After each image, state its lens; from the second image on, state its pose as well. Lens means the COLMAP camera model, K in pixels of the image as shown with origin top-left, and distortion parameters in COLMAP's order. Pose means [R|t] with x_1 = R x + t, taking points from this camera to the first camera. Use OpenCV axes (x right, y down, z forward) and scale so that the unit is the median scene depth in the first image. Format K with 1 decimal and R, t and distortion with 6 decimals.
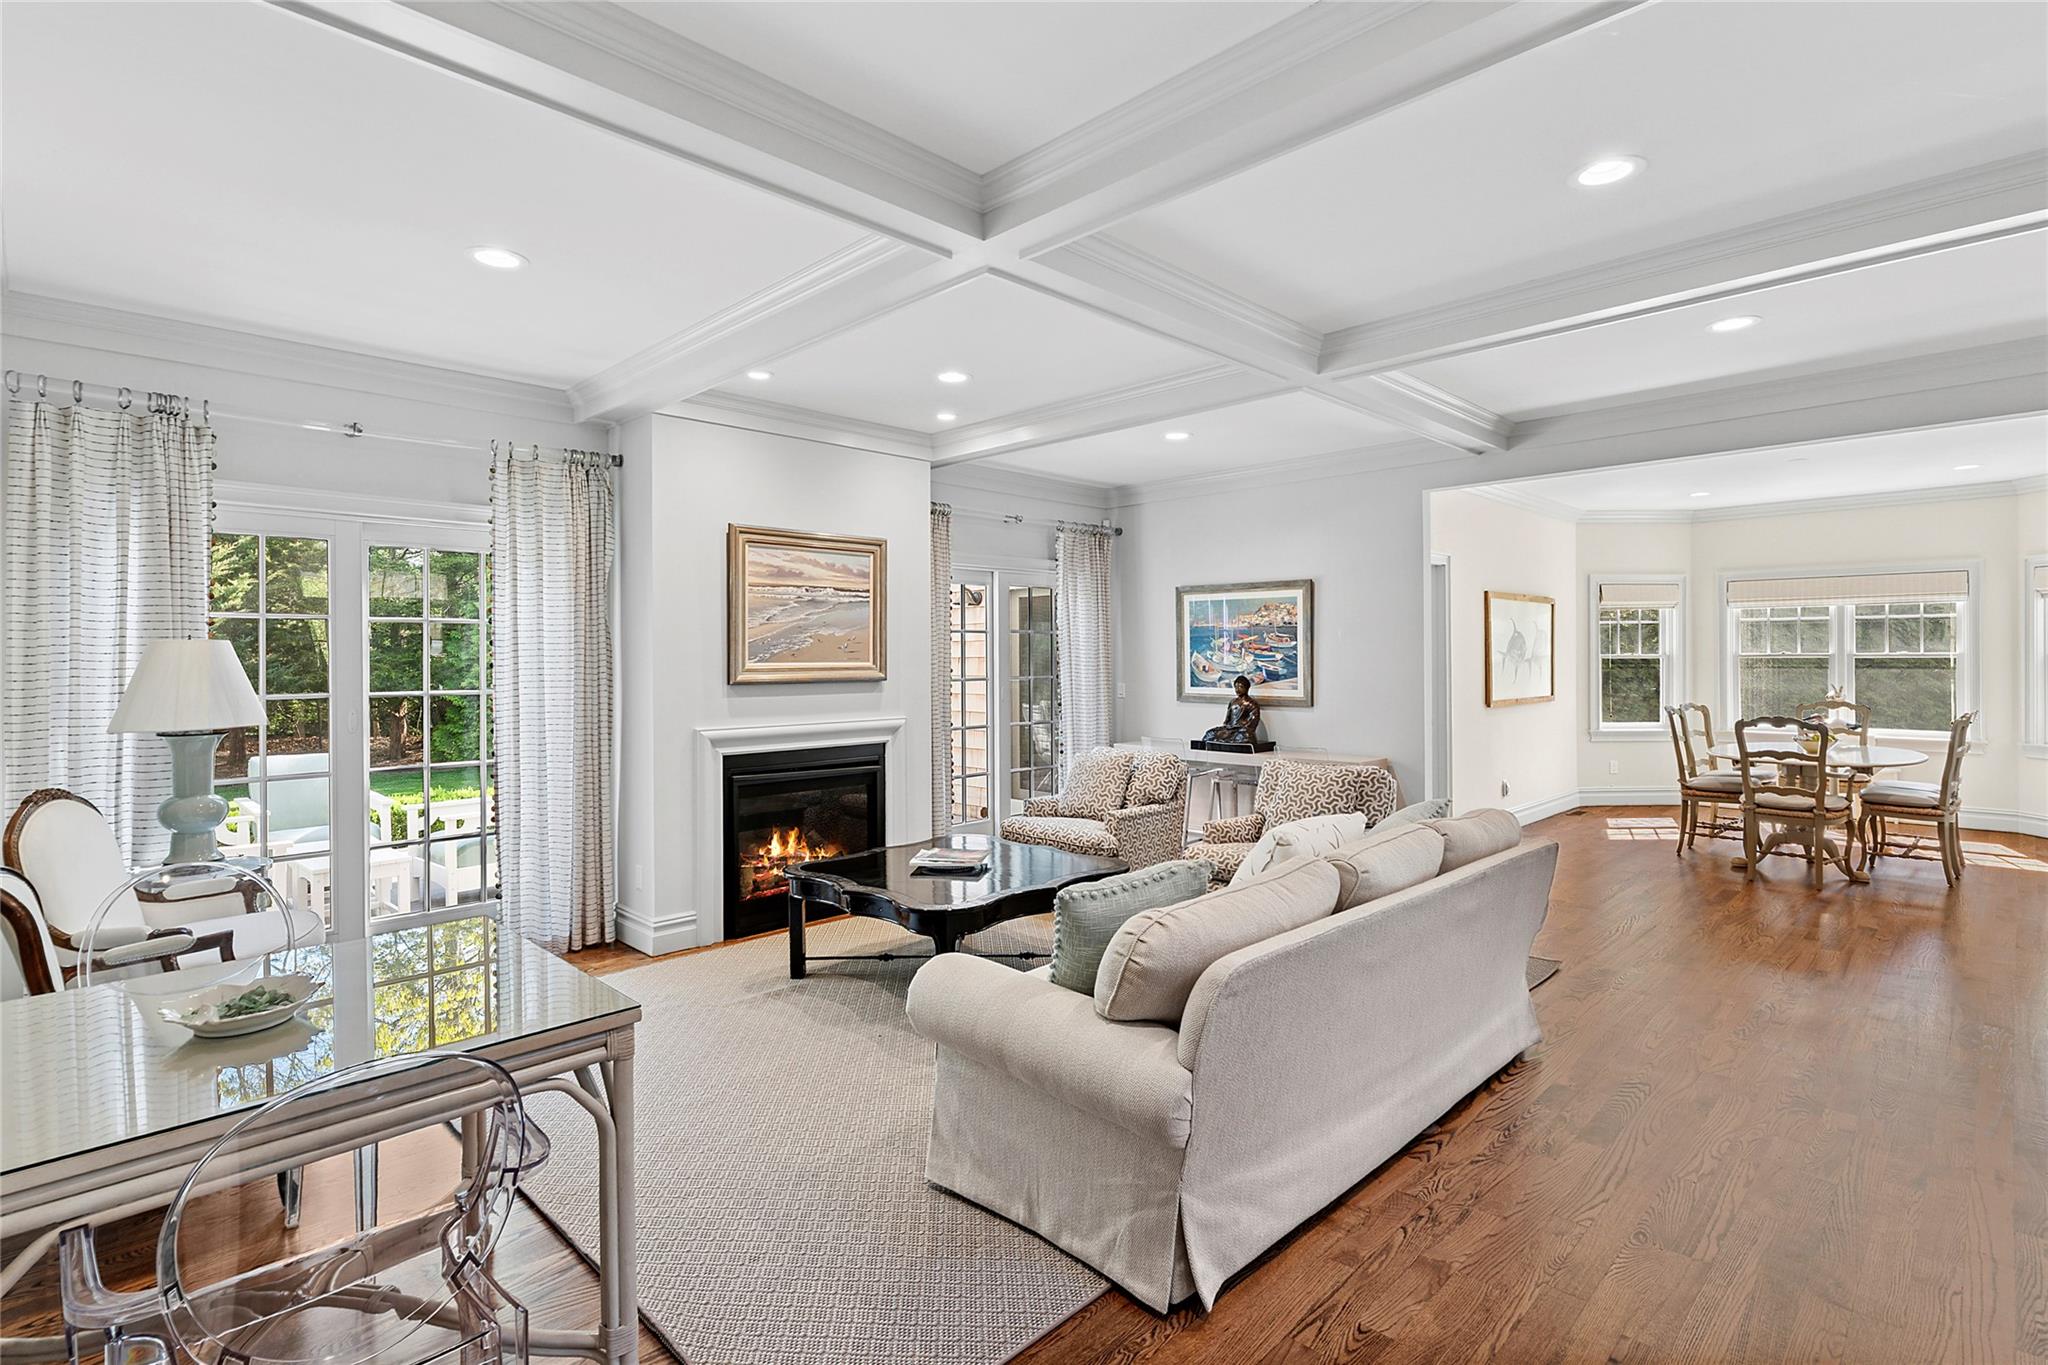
lens RADIAL K [[989.3, 0, 1032.8], [0, 989.3, 667.3], [0, 0, 1]] dist [0.002166, 0.000967]
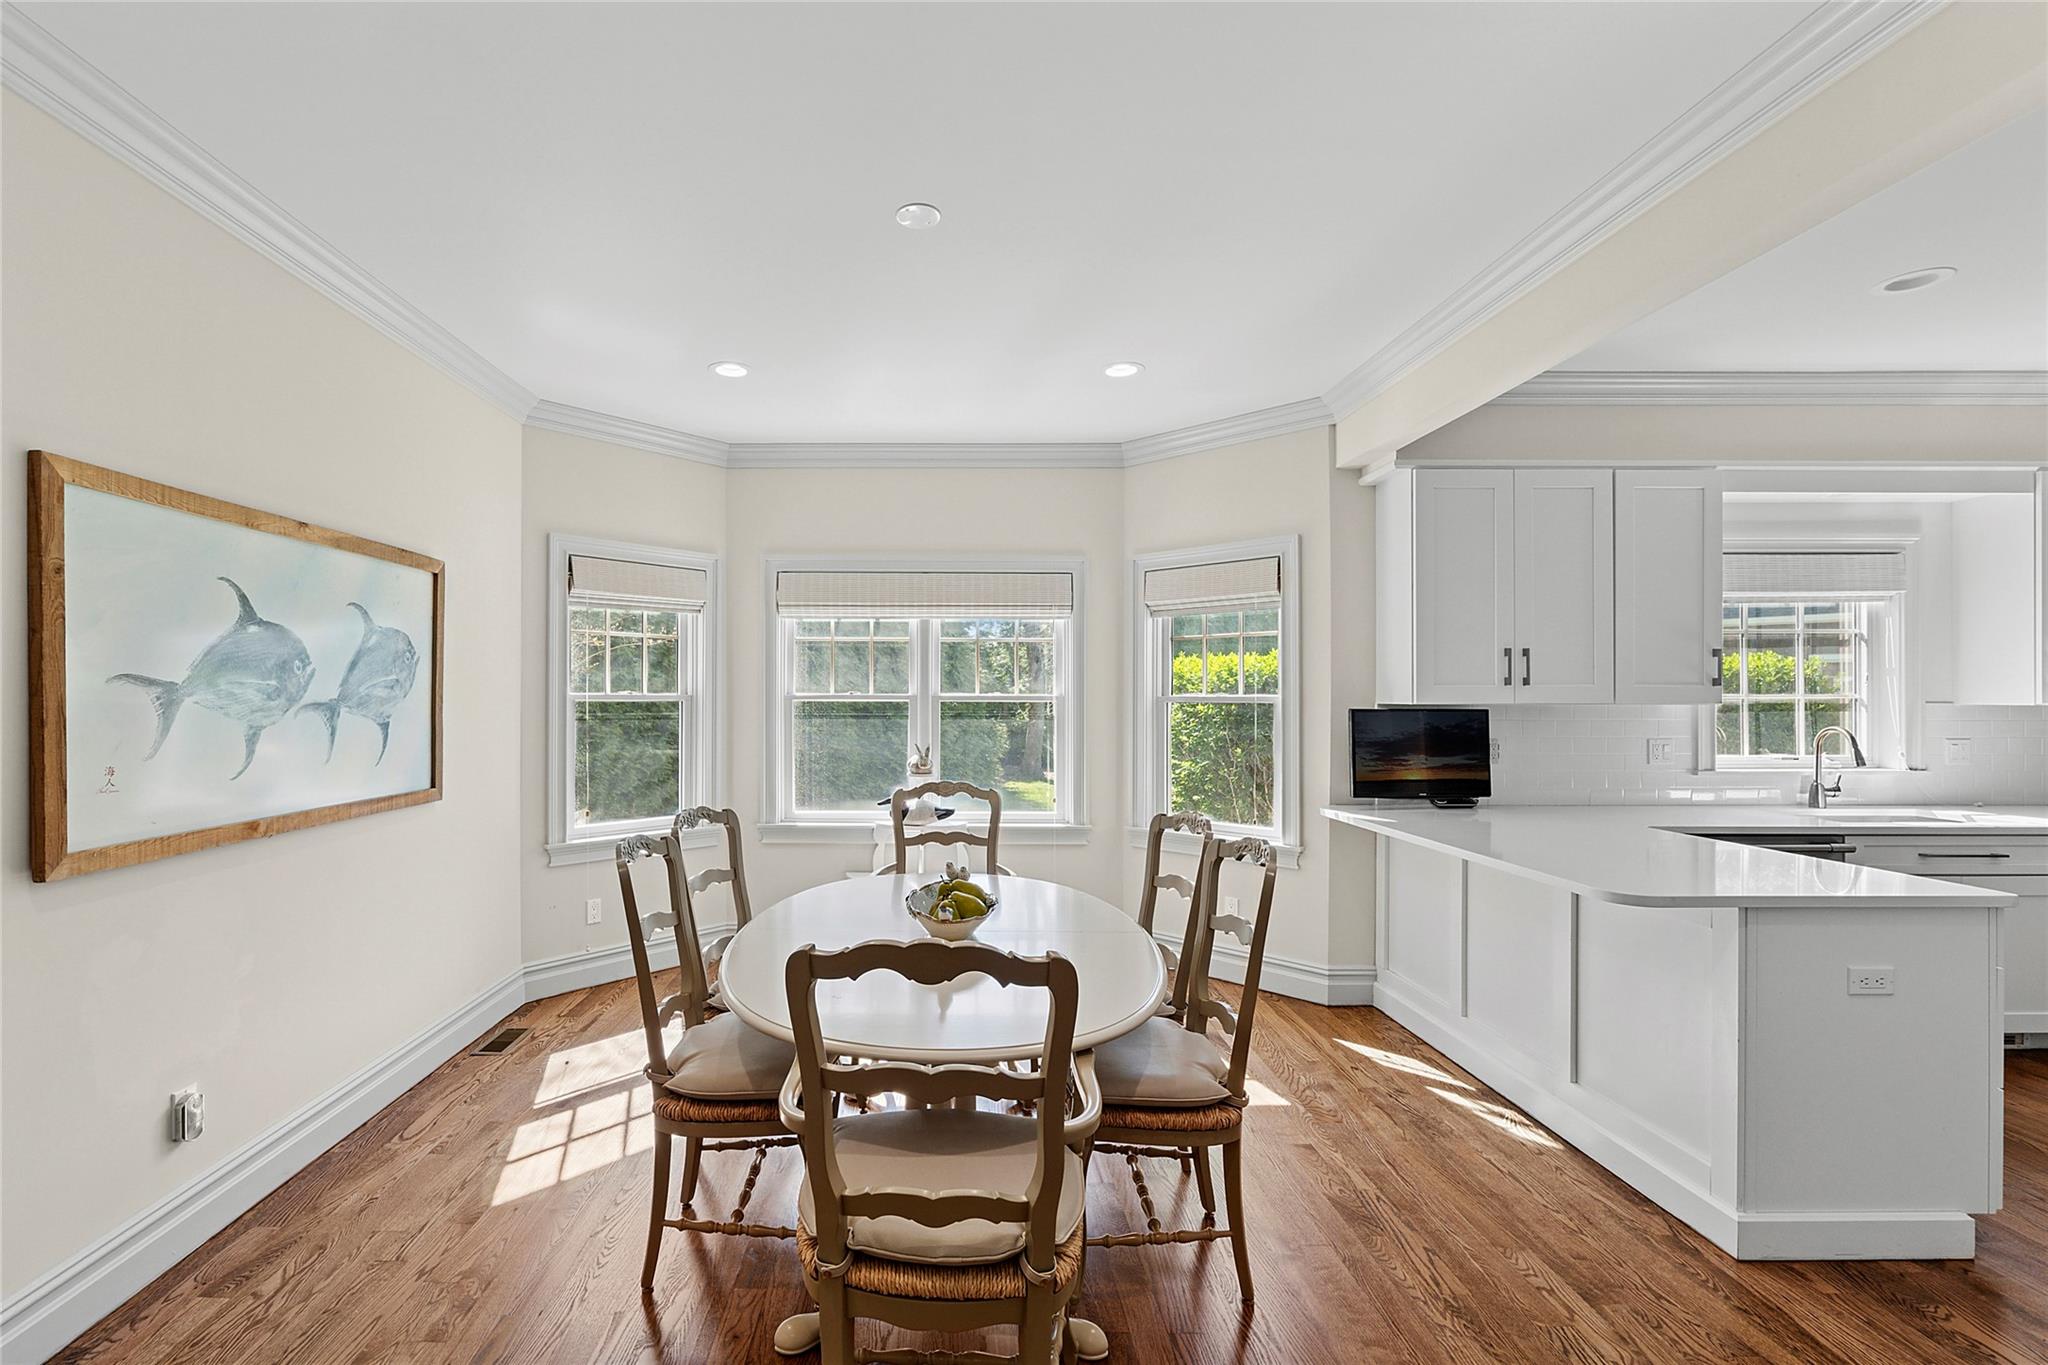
lens RADIAL K [[889.7, 0, 938.4], [0, 889.7, 709.4], [0, 0, 1]] dist [-0.007864, -0.000076]
pose [[0.710149, -0.003367, 0.704043, 0.409459], [0.001004, 0.999992, 0.003769, -0.006576], [-0.704051, -0.001969, 0.710147, 0.574851]]
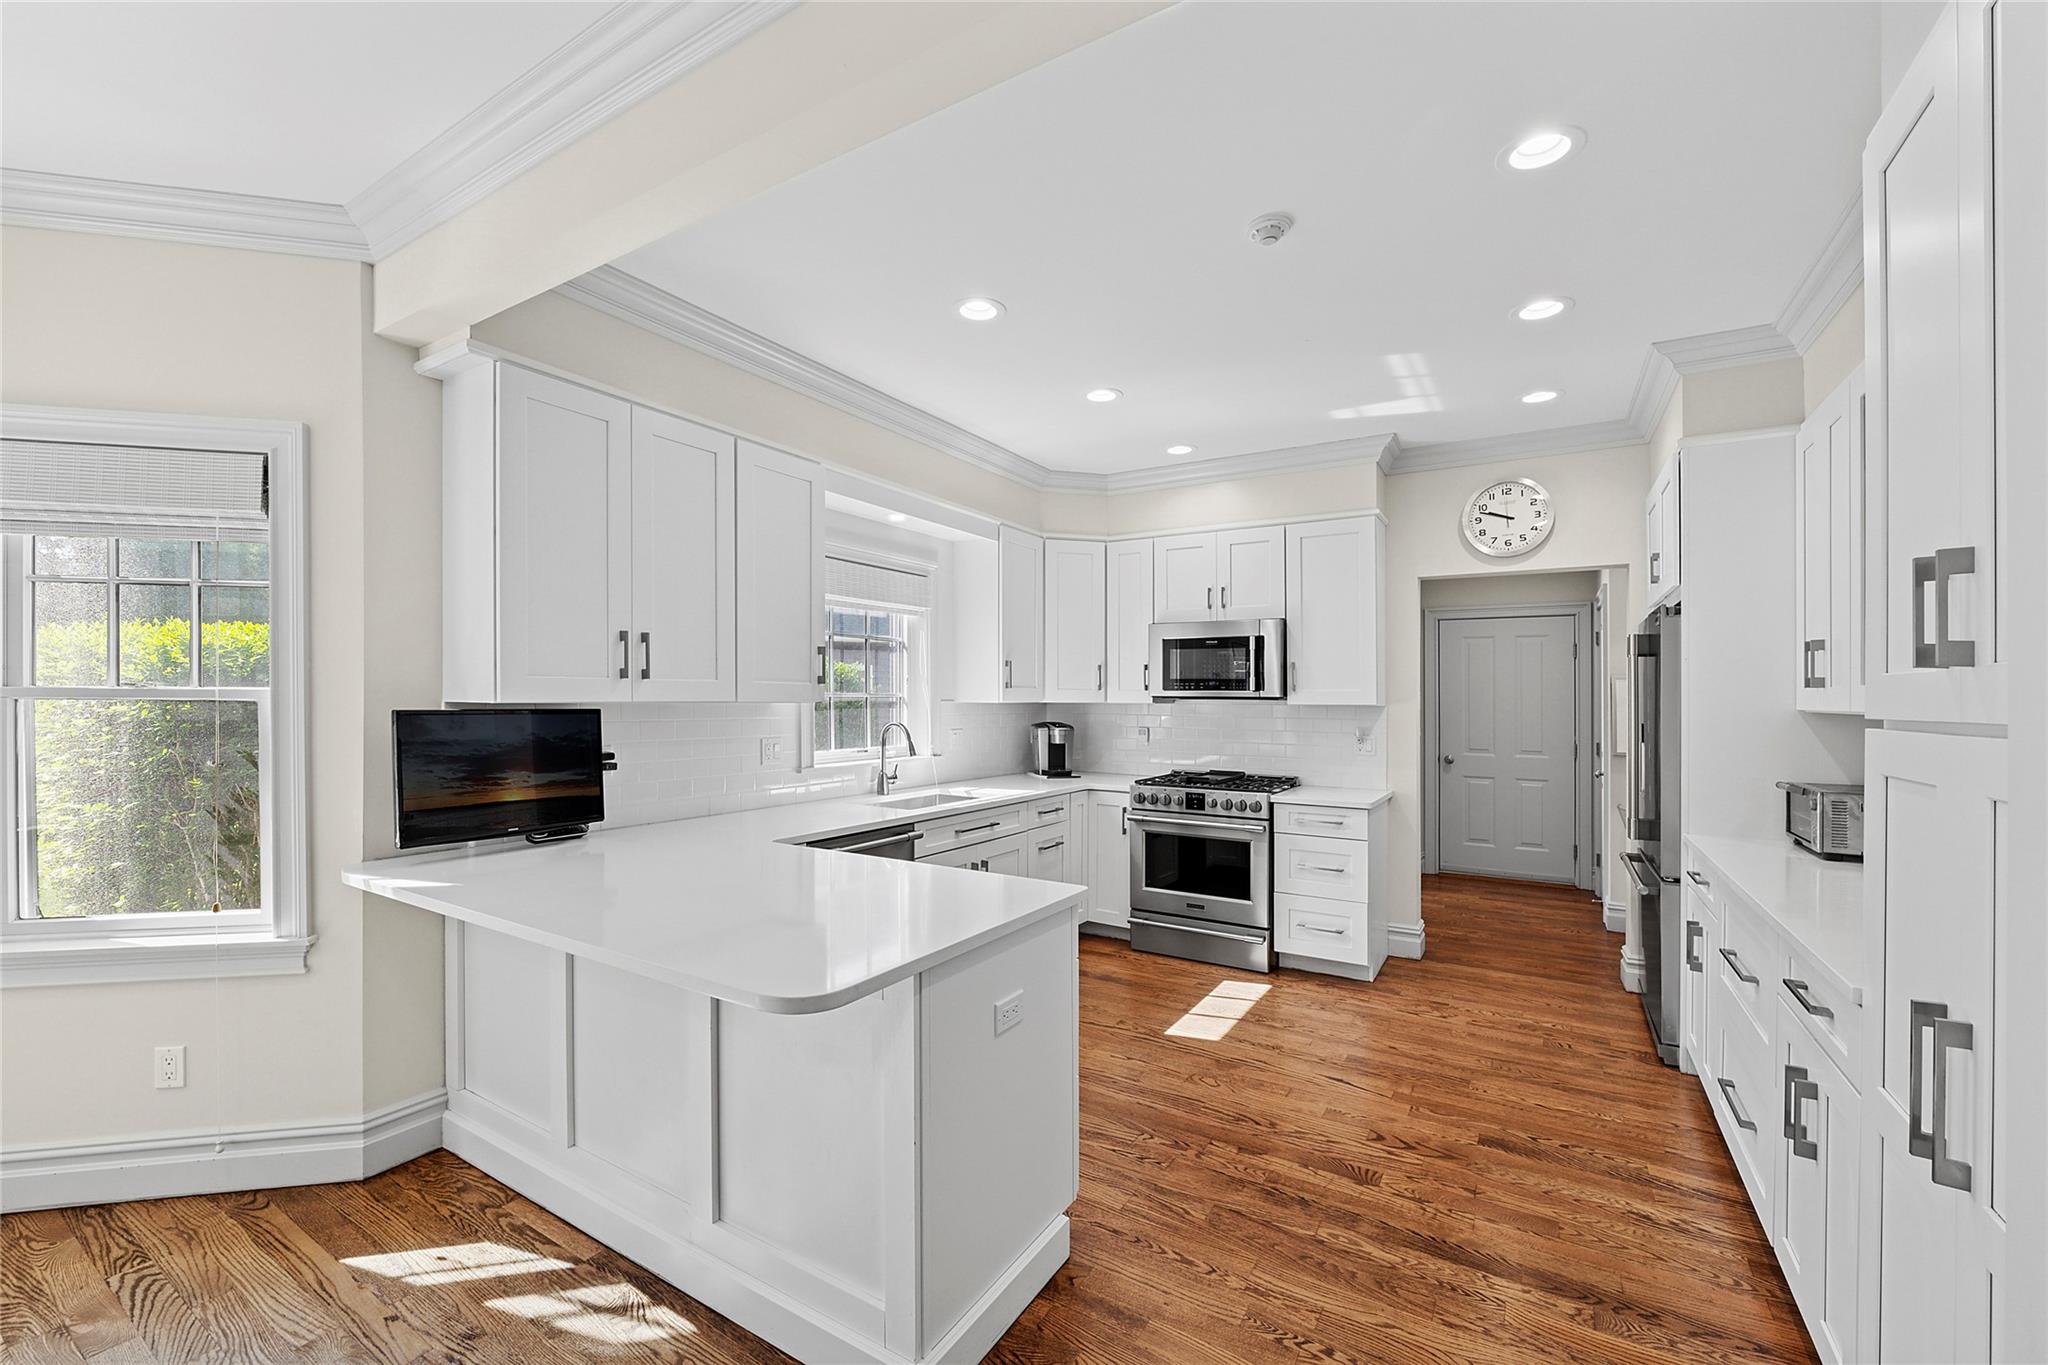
lens RADIAL K [[838.0, 0, 1015.0], [0, 838.0, 698.6], [0, 0, 1]] dist [-0.008954, -0.000118]
pose [[-0.225531, 0.001466, 0.974235, 0.568526], [0.002209, 0.999997, -0.000993, -0.008132], [-0.974233, 0.001929, -0.225534, 0.613582]]
